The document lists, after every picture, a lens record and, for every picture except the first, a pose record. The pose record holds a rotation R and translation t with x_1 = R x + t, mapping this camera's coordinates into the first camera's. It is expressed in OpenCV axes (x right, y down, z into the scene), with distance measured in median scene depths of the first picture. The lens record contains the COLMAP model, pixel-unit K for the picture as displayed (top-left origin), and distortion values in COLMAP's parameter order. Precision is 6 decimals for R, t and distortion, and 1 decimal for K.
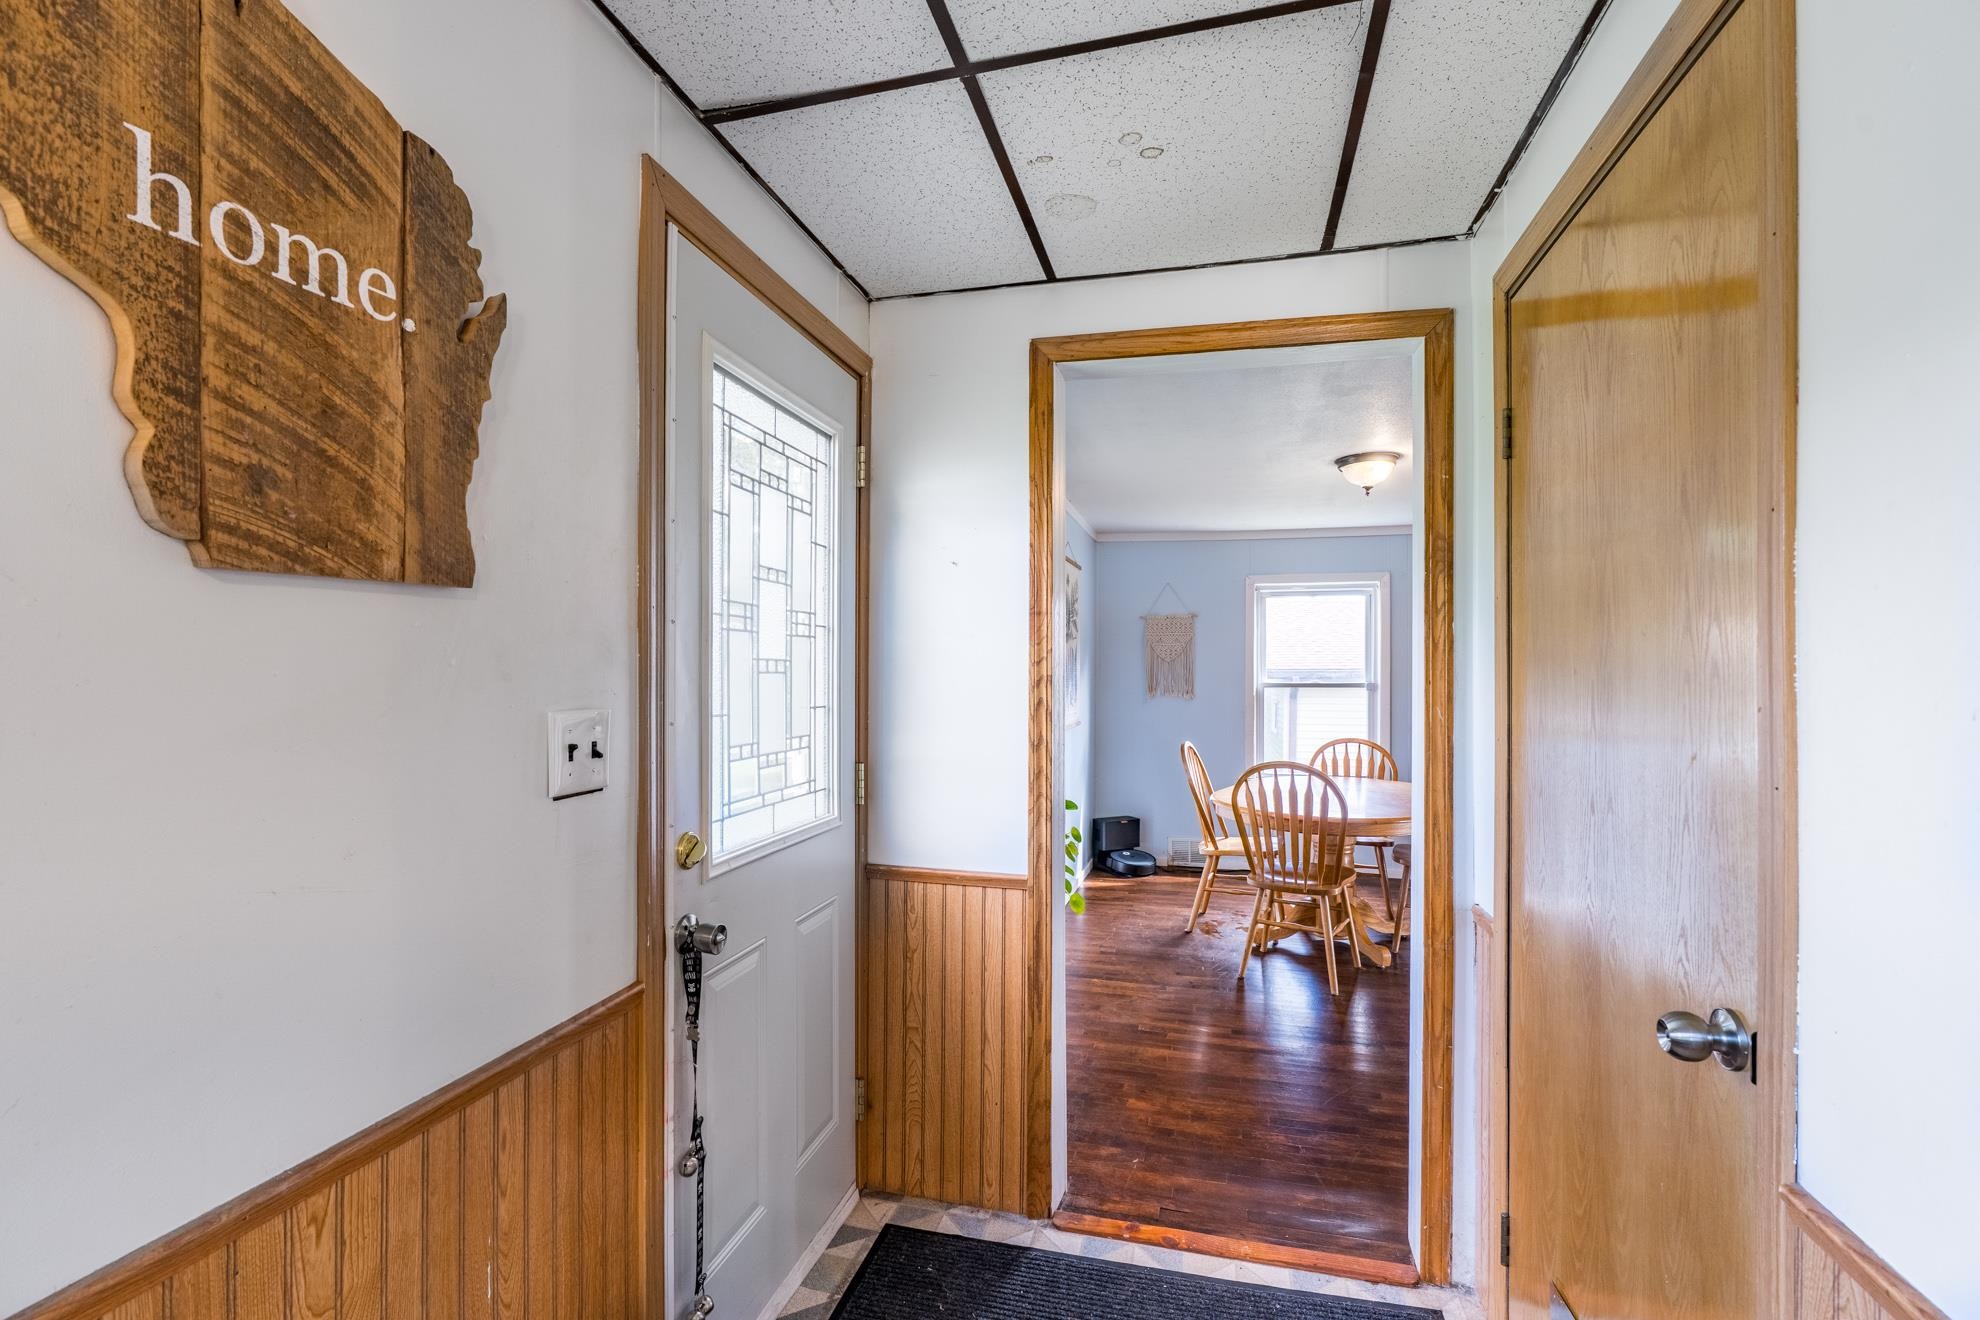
lens RADIAL K [[888.2, 0, 992.9], [0, 888.2, 668.4], [0, 0, 1]] dist [-0.009543, 0.000380]
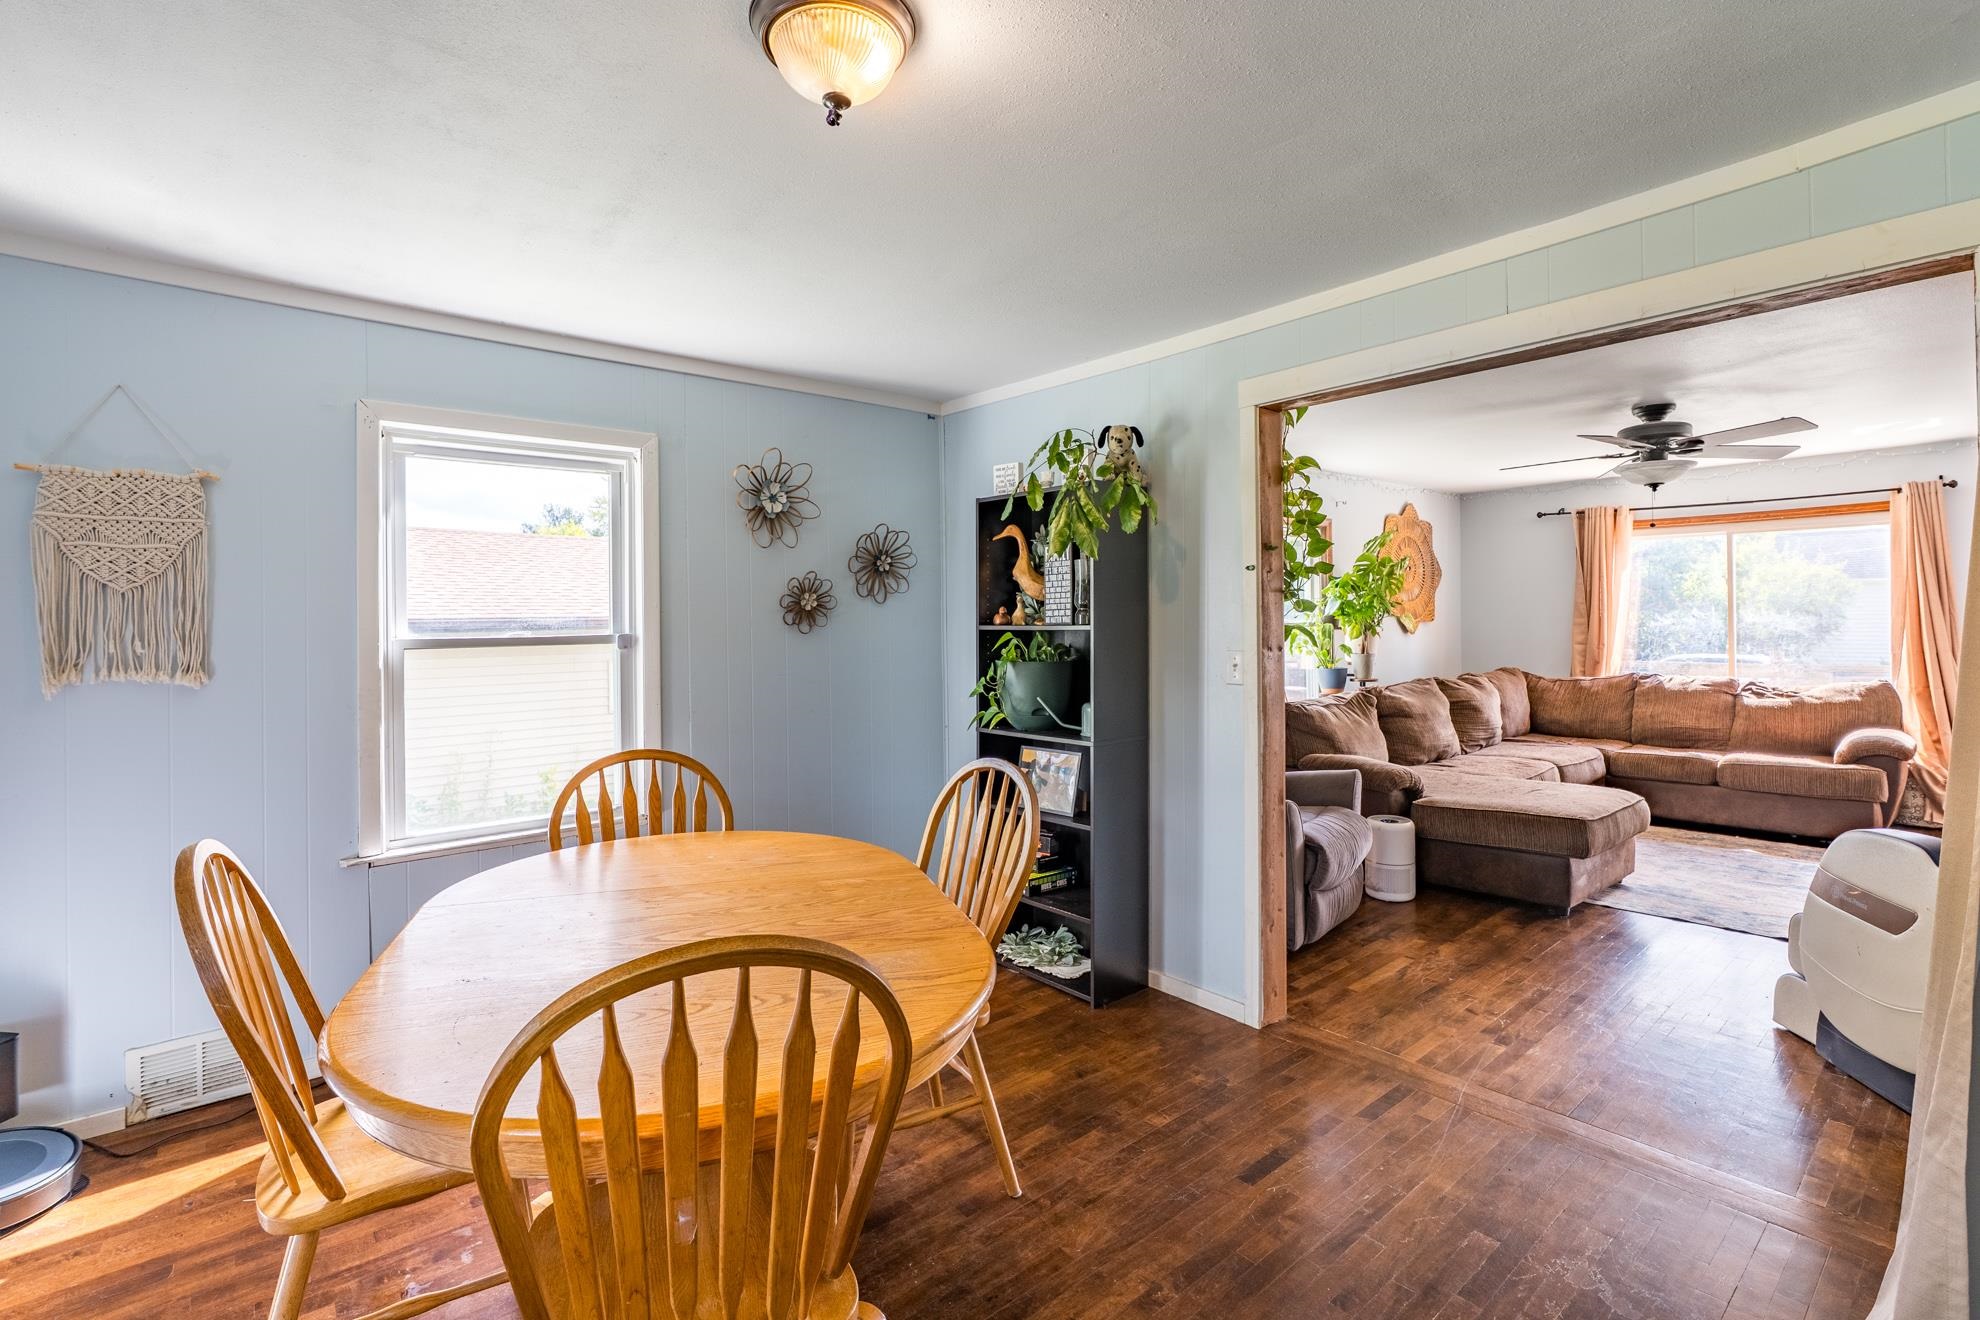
lens RADIAL K [[902.5, 0, 996.0], [0, 902.5, 618.8], [0, 0, 1]] dist [-0.015597, 0.000759]
pose [[0.572732, -0.007417, 0.819709, 0.119974], [0.011688, 0.999931, 0.000881, 0.008849], [-0.819659, 0.009076, 0.572780, 0.573674]]
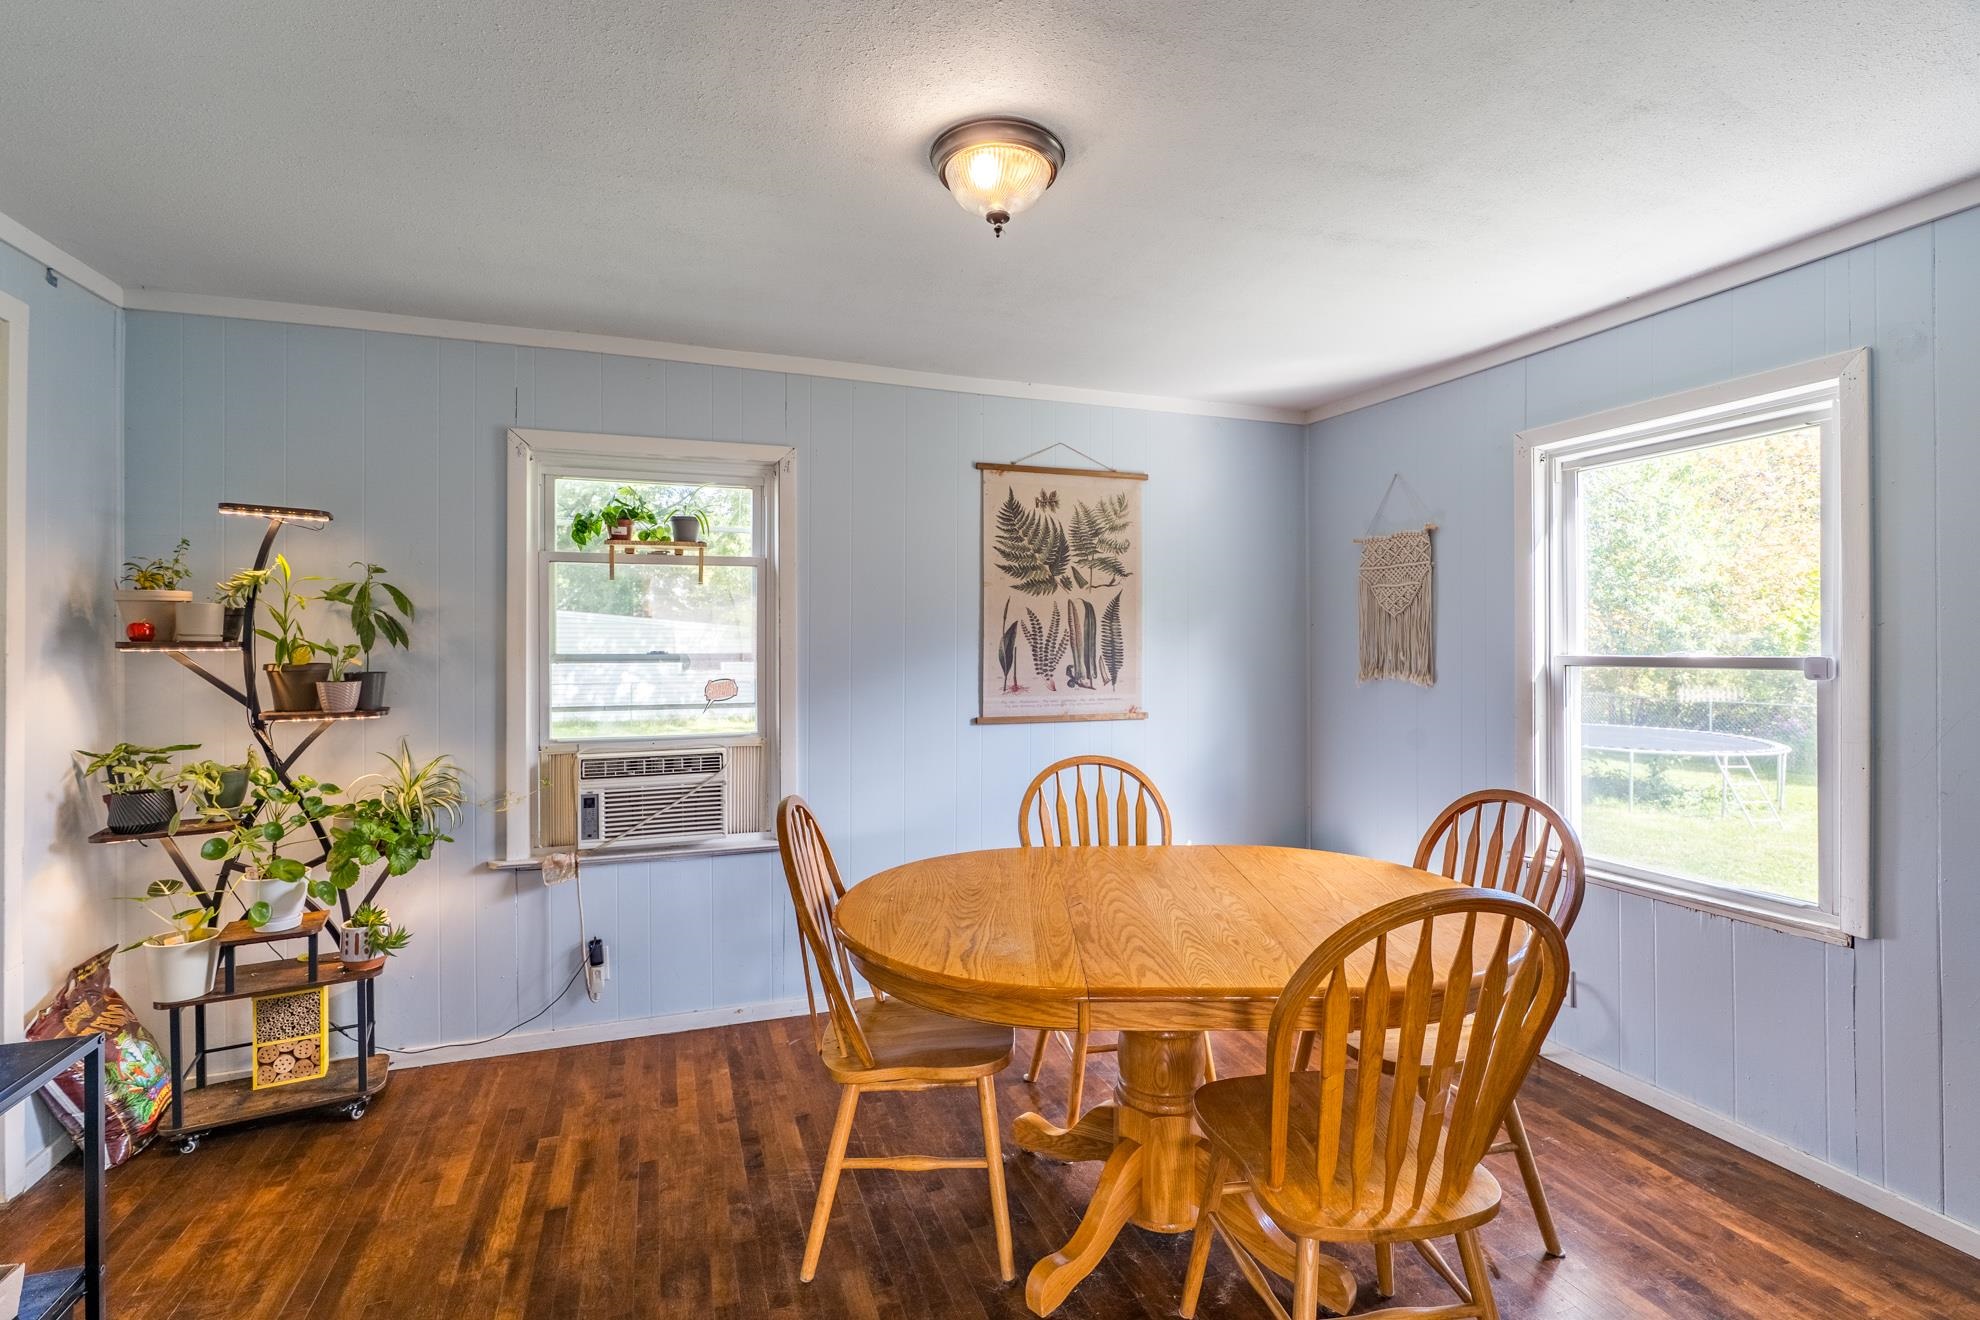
lens RADIAL K [[890.0, 0, 974.1], [0, 890.0, 644.4], [0, 0, 1]] dist [-0.001135, 0.000282]
pose [[0.556547, -0.001956, -0.830814, 0.613543], [0.004765, 0.999988, 0.000838, 0.008173], [0.830803, -0.004425, 0.556550, 0.577537]]
